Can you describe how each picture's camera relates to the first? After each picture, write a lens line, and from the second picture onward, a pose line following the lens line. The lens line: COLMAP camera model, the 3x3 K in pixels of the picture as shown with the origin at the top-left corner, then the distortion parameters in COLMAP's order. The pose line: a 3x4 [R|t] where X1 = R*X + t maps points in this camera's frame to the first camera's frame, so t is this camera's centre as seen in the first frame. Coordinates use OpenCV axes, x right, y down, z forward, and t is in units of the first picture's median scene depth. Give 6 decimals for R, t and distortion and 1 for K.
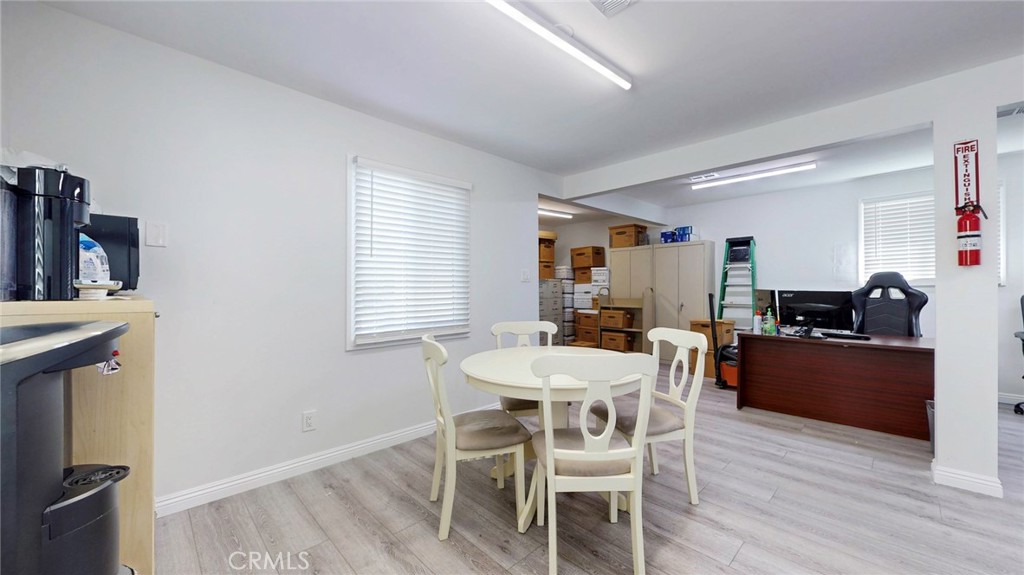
lens RADIAL K [[377.5, 0, 513.0], [0, 377.5, 287.0], [0, 0, 1]] dist [-0.001795, -0.000254]
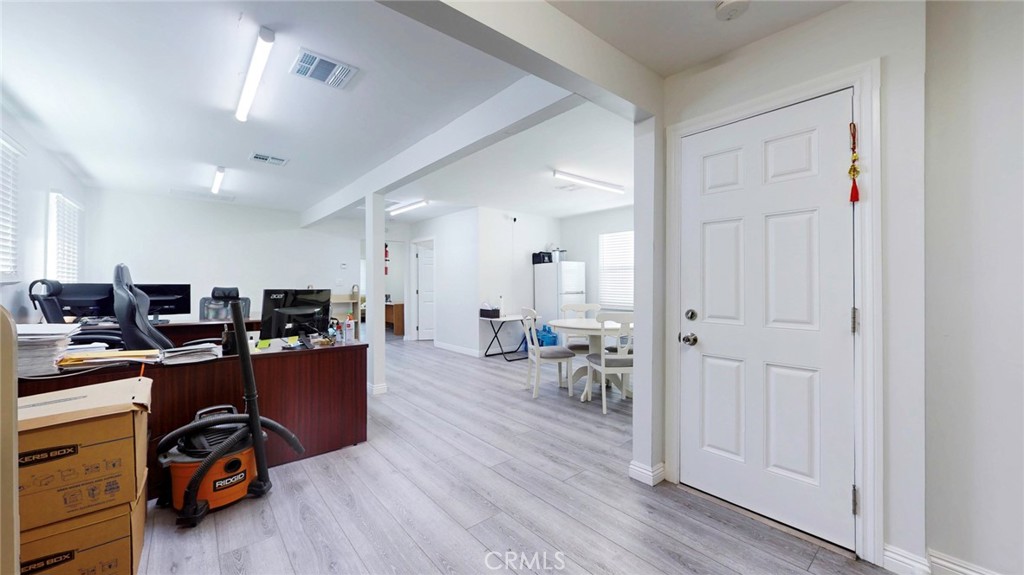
lens RADIAL K [[377.5, 0, 513.0], [0, 377.5, 287.0], [0, 0, 1]] dist [-0.001795, -0.000254]
pose [[-0.998795, 0.000911, 0.049071, 0.332538], [0.000856, 0.999999, -0.001131, 0.005895], [-0.049072, -0.001088, -0.998795, 2.280340]]
